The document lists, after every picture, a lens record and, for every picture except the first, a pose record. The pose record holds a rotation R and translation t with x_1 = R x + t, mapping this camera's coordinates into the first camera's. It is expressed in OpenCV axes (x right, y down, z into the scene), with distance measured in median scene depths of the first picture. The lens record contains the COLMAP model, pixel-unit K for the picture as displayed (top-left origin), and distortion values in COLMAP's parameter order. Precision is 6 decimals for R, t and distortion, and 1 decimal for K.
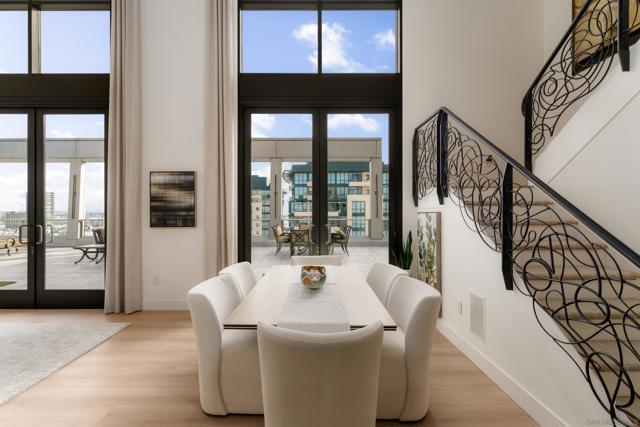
lens RADIAL K [[294.8, 0, 318.1], [0, 294.8, 209.3], [0, 0, 1]] dist [0.004543, -0.000713]
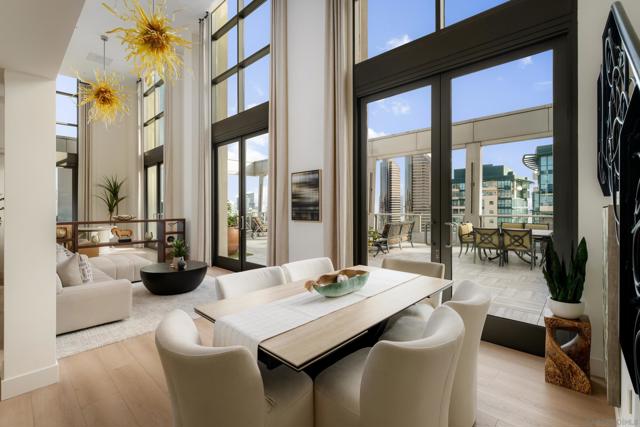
lens RADIAL K [[294.8, 0, 317.2], [0, 294.8, 204.1], [0, 0, 1]] dist [0.004543, -0.000713]
pose [[0.719939, -0.011451, -0.693943, 0.326195], [0.011601, 0.999923, -0.004465, 0.002950], [0.693940, -0.004836, 0.720017, 0.212505]]
